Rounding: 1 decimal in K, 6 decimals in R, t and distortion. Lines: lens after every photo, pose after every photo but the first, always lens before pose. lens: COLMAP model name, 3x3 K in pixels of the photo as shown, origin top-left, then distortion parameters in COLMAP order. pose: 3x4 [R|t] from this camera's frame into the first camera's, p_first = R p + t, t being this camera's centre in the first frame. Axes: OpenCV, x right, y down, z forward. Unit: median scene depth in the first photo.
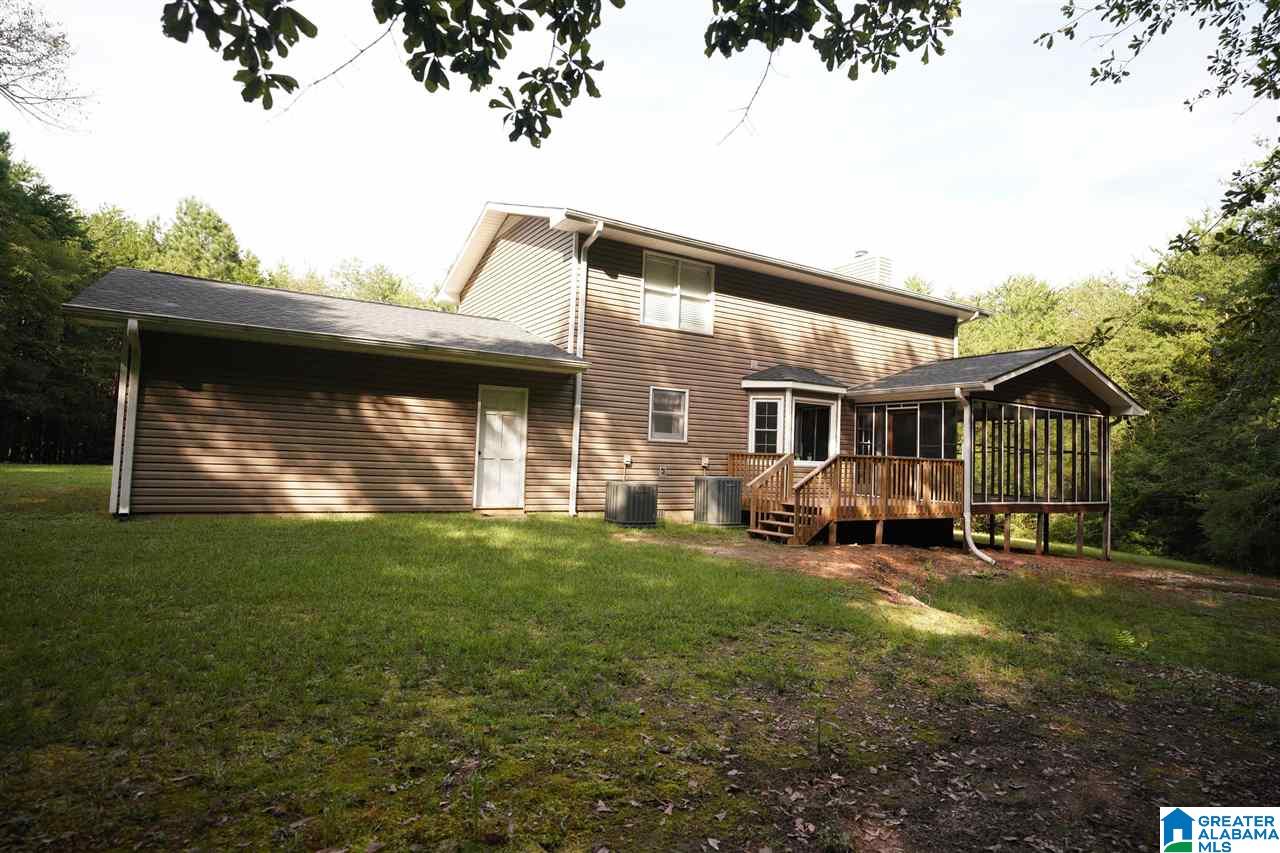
lens RADIAL K [[694.8, 0, 644.2], [0, 694.8, 426.6], [0, 0, 1]] dist [-0.035121, 0.020996]
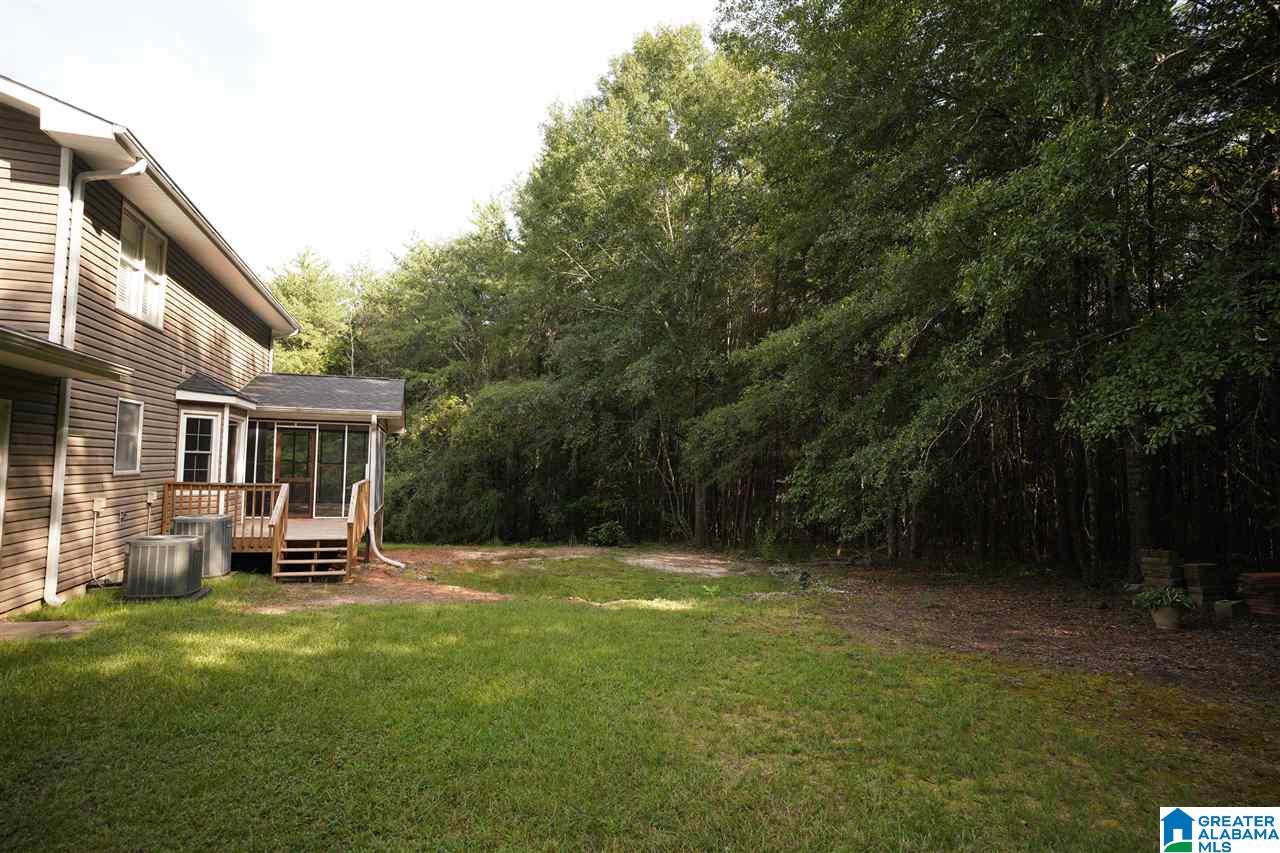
lens RADIAL K [[694.8, 0, 643.4], [0, 694.8, 423.2], [0, 0, 1]] dist [-0.035121, 0.020996]
pose [[0.240208, 0.027940, 0.970319, -0.491035], [-0.054051, 0.998420, -0.015369, -0.045850], [-0.969215, -0.048755, 0.241339, 0.292829]]
